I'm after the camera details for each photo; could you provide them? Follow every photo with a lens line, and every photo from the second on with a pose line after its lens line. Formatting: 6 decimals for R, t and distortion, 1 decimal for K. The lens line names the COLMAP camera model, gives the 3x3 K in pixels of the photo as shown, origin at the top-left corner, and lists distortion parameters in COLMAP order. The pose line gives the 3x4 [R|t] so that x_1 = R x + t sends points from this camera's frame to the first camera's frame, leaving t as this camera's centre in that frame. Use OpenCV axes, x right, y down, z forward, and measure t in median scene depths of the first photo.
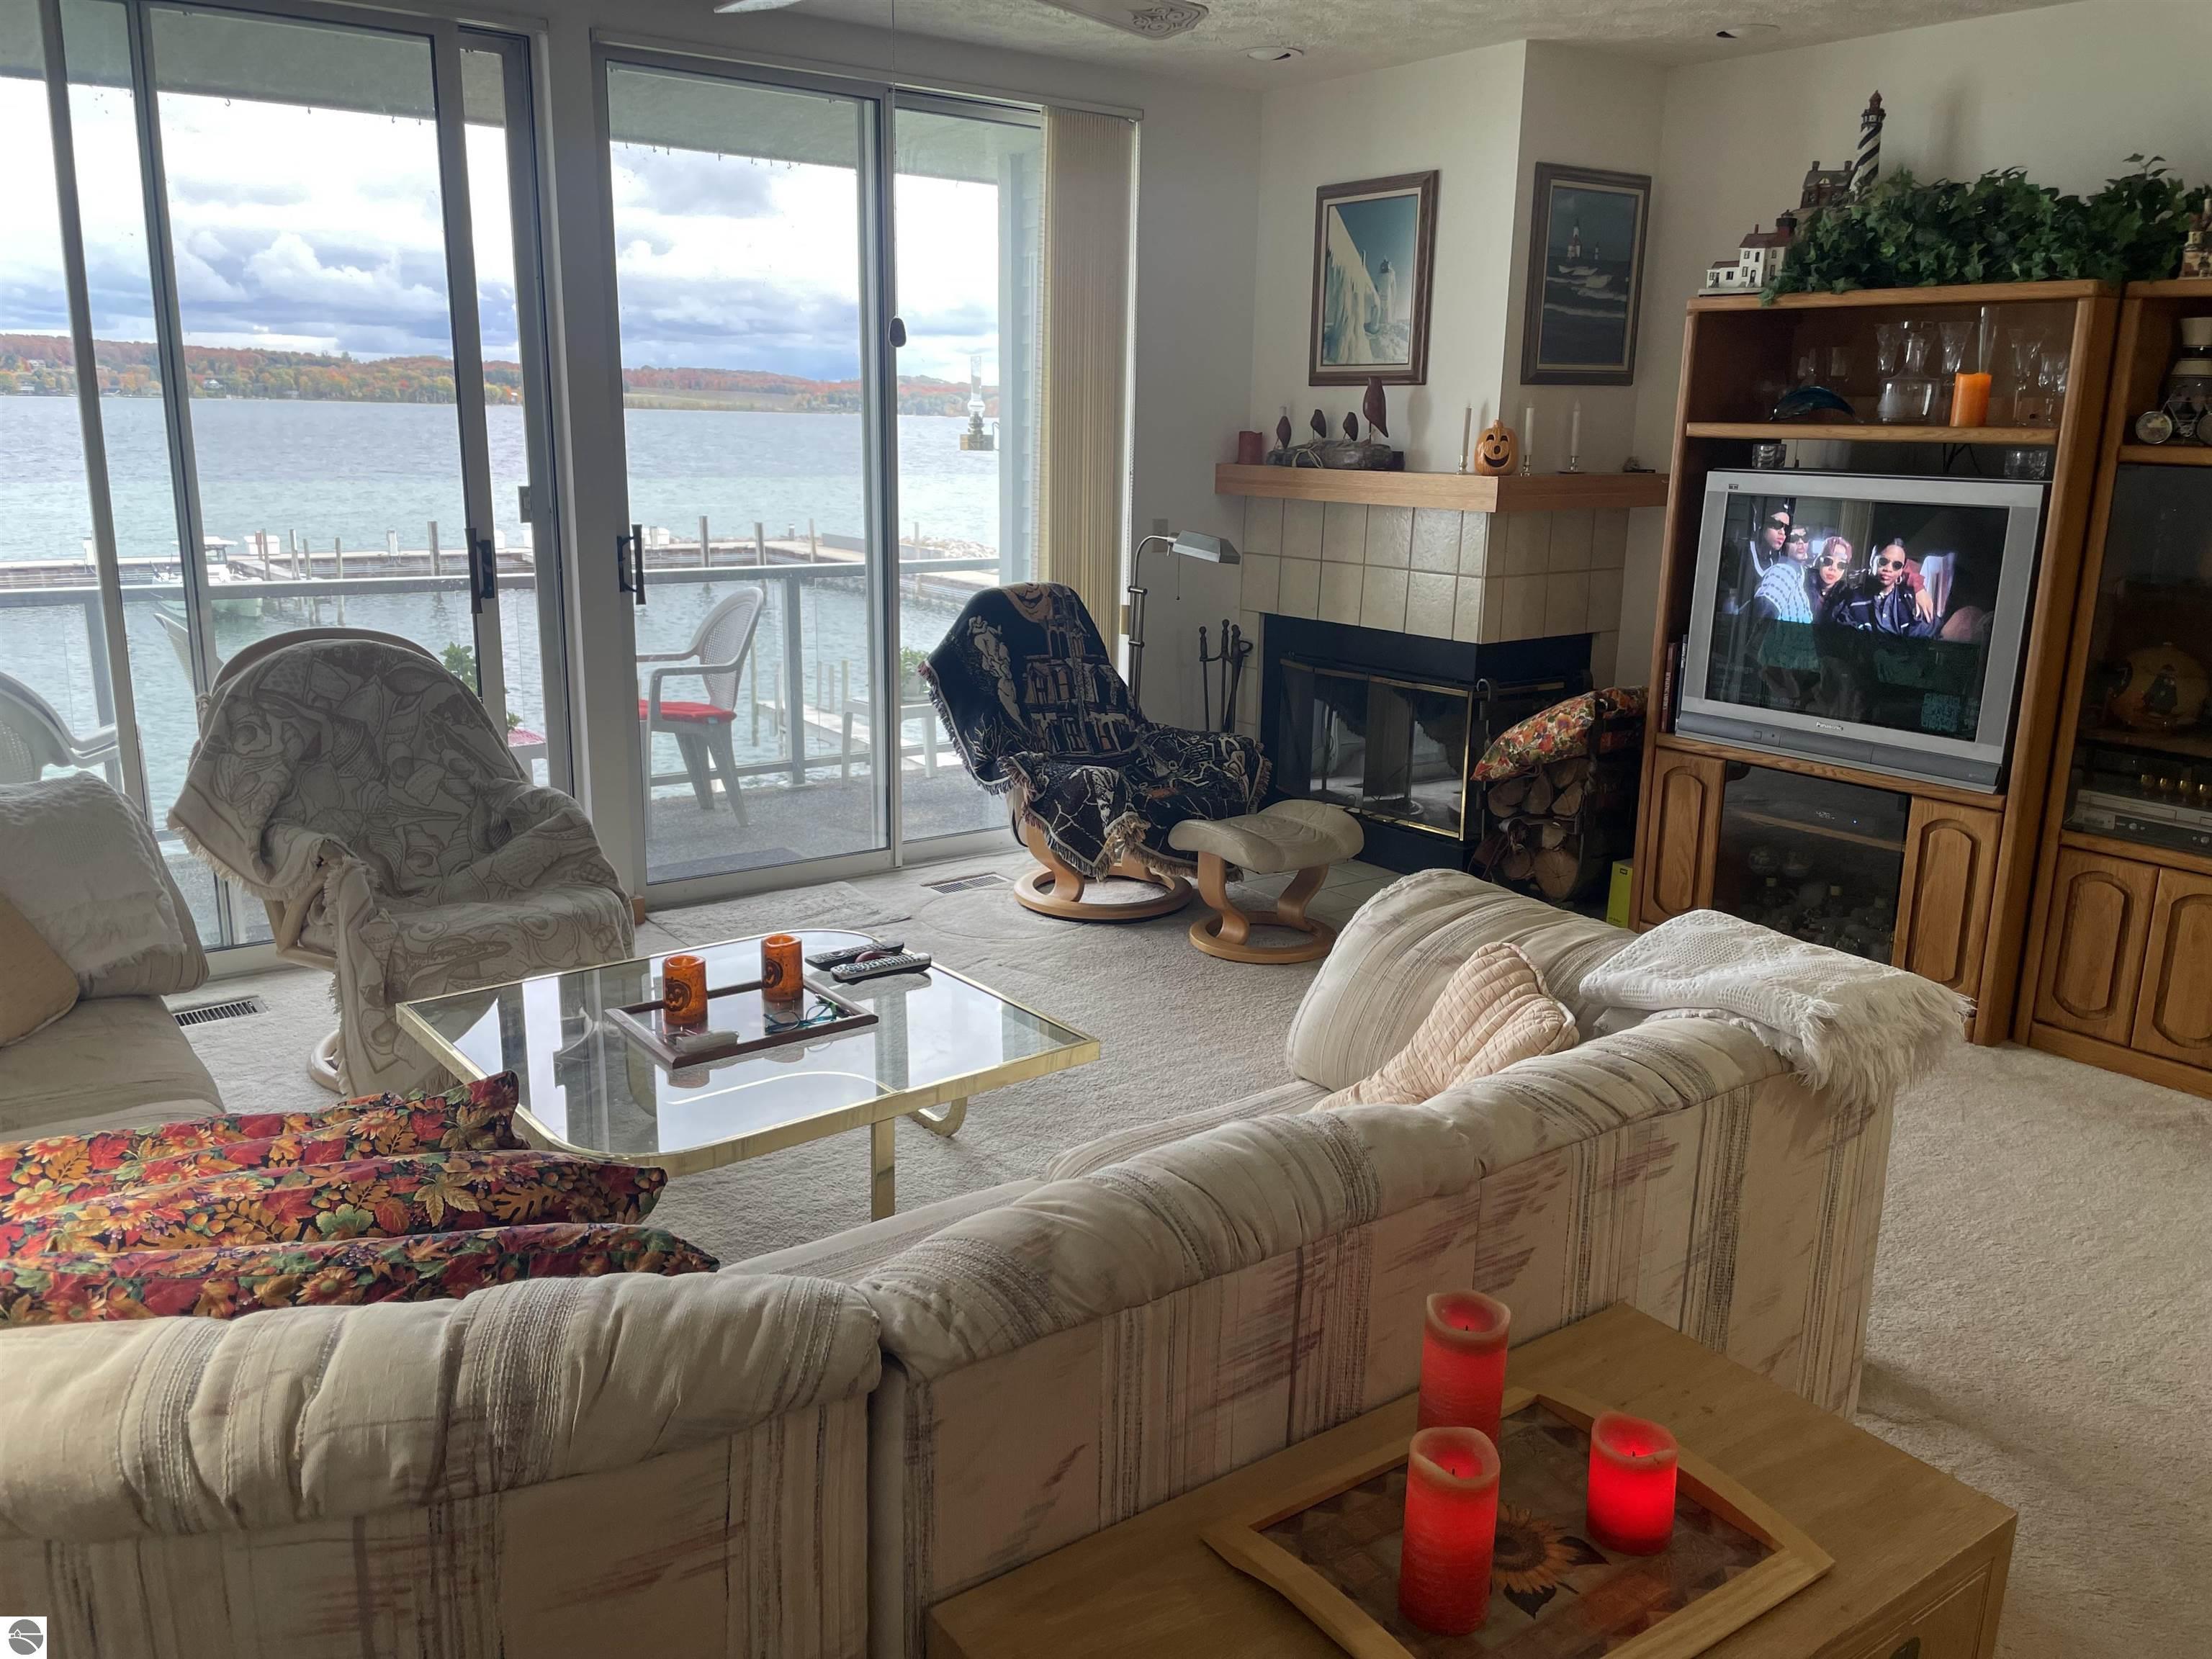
lens RADIAL K [[1713.1, 0, 1168.3], [0, 1713.1, 824.3], [0, 0, 1]] dist [0.064304, -0.068494]
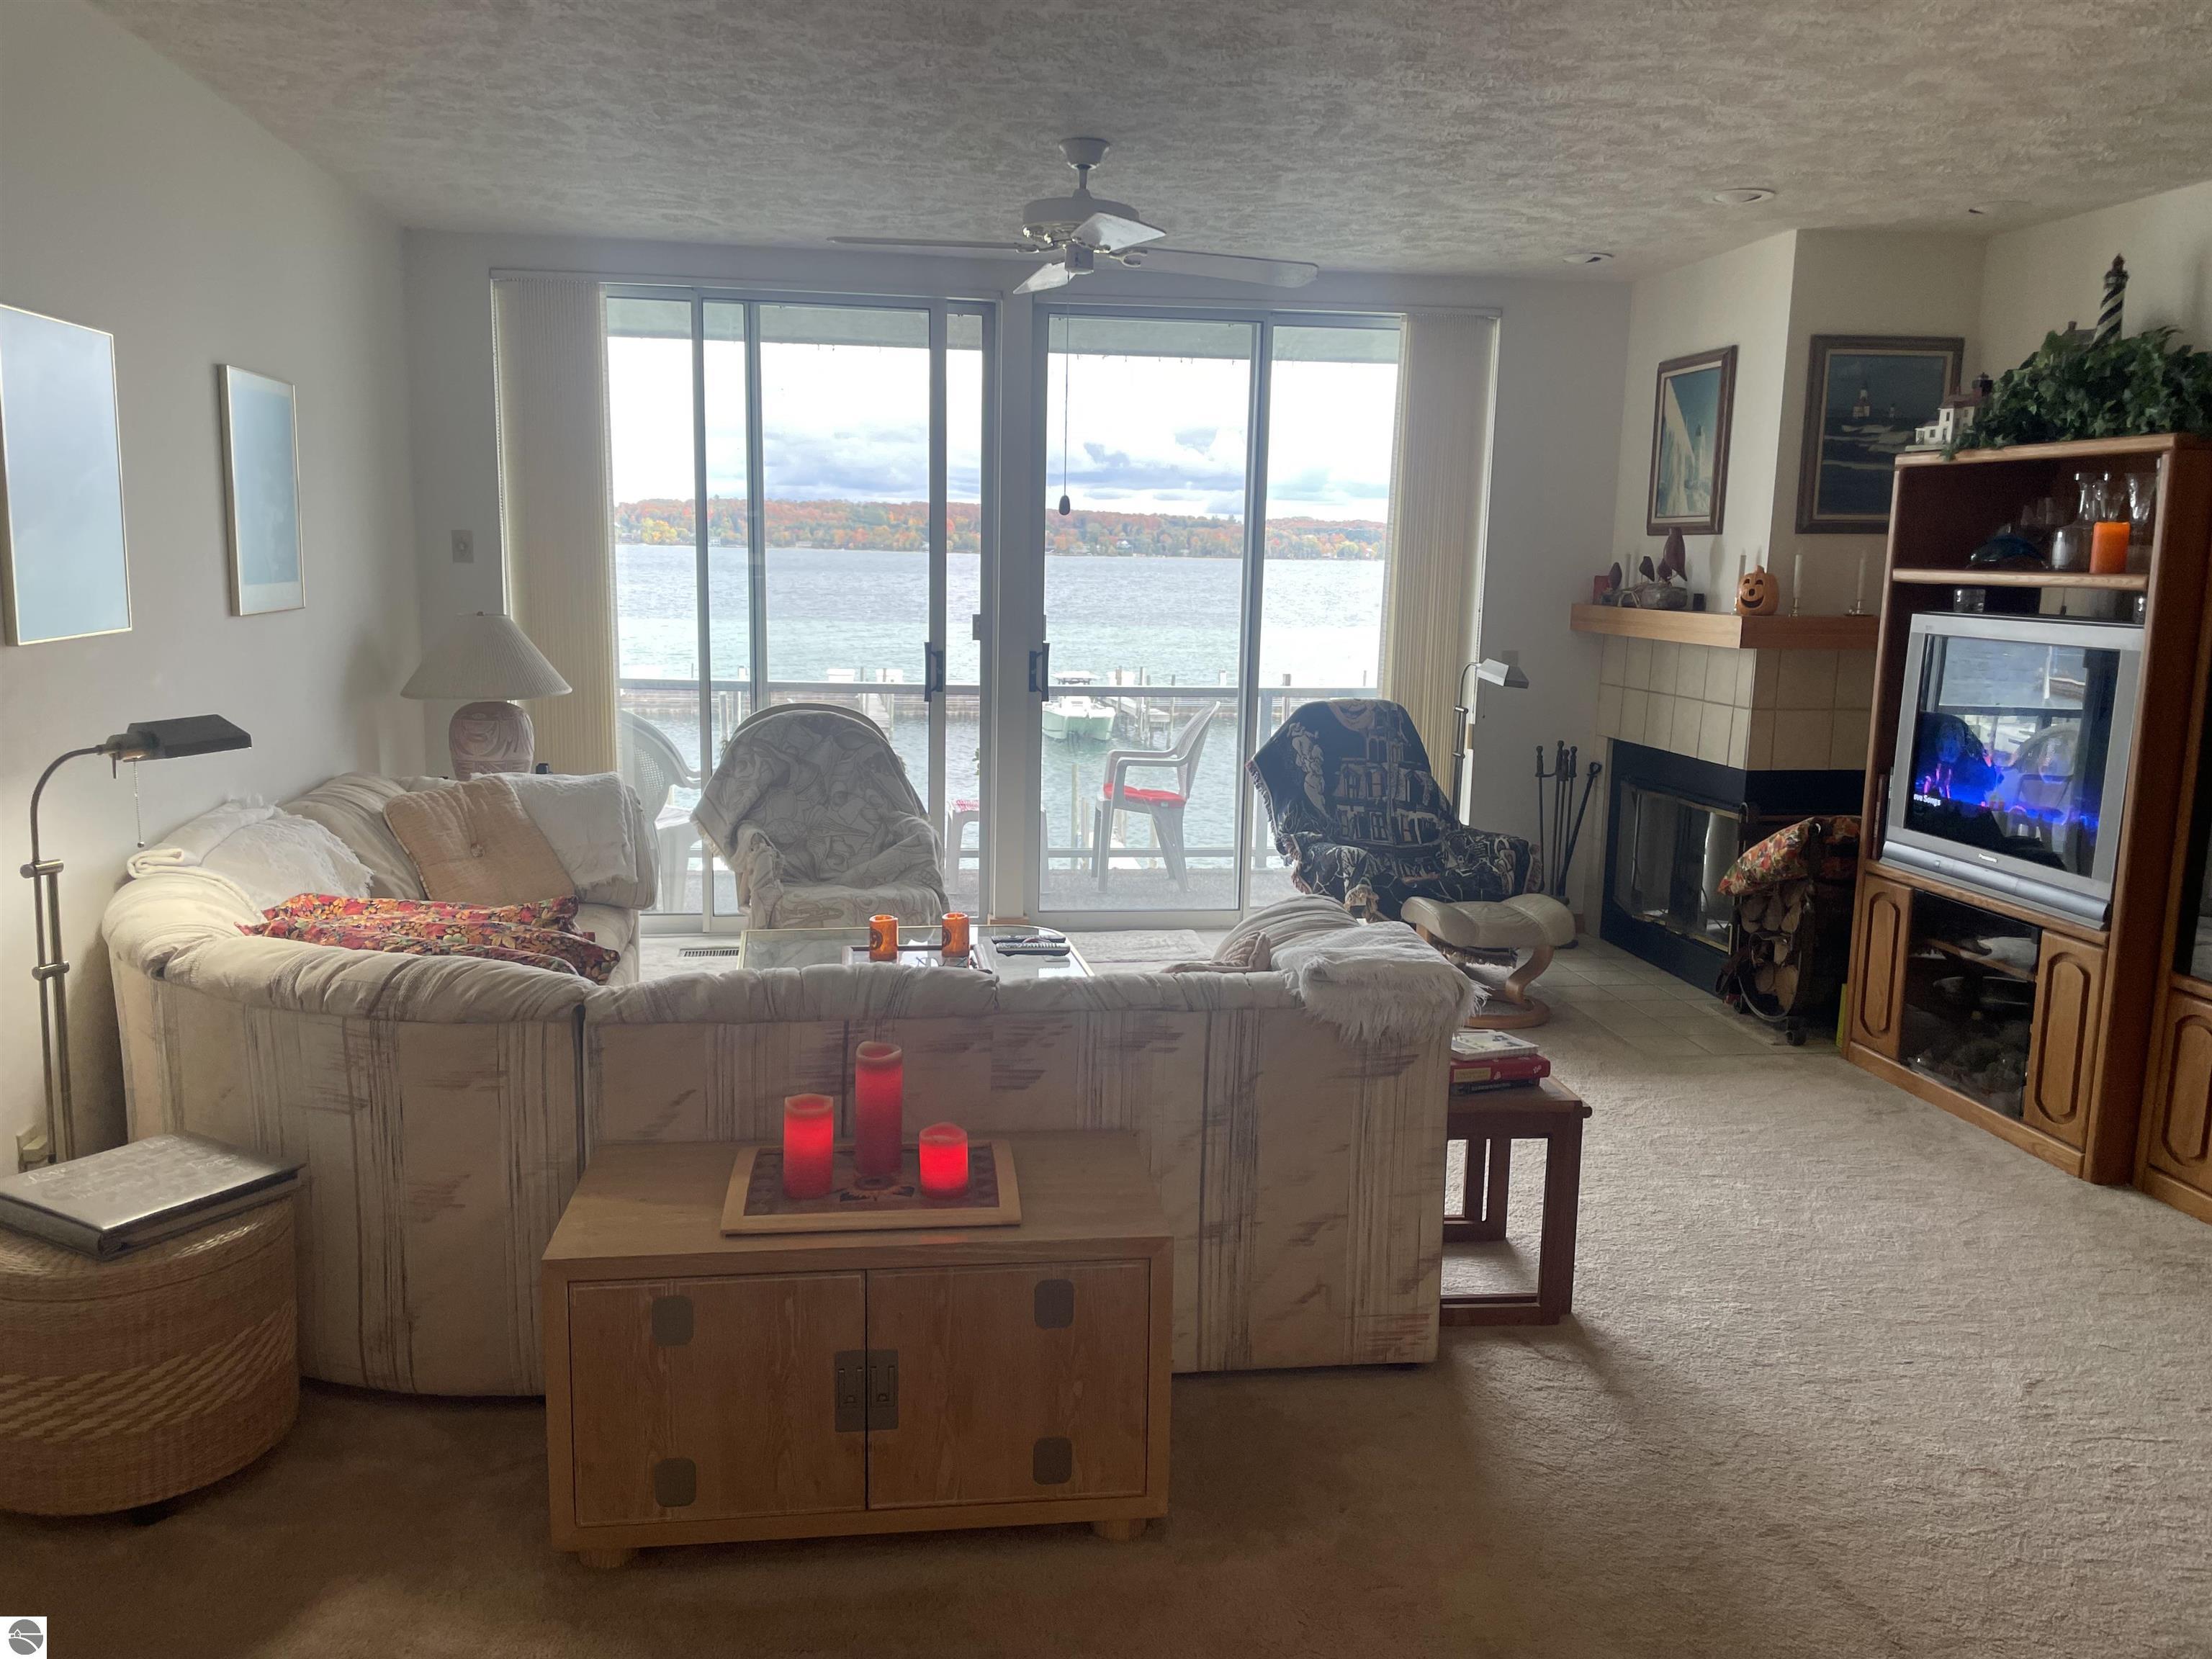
lens RADIAL K [[1713.1, 0, 1099.2], [0, 1713.1, 833.5], [0, 0, 1]] dist [0.064304, -0.068494]
pose [[0.878413, 0.076960, -0.471664, 0.386485], [-0.114425, 0.992110, -0.051222, 0.040713], [0.464001, 0.098965, 0.880289, -0.153564]]
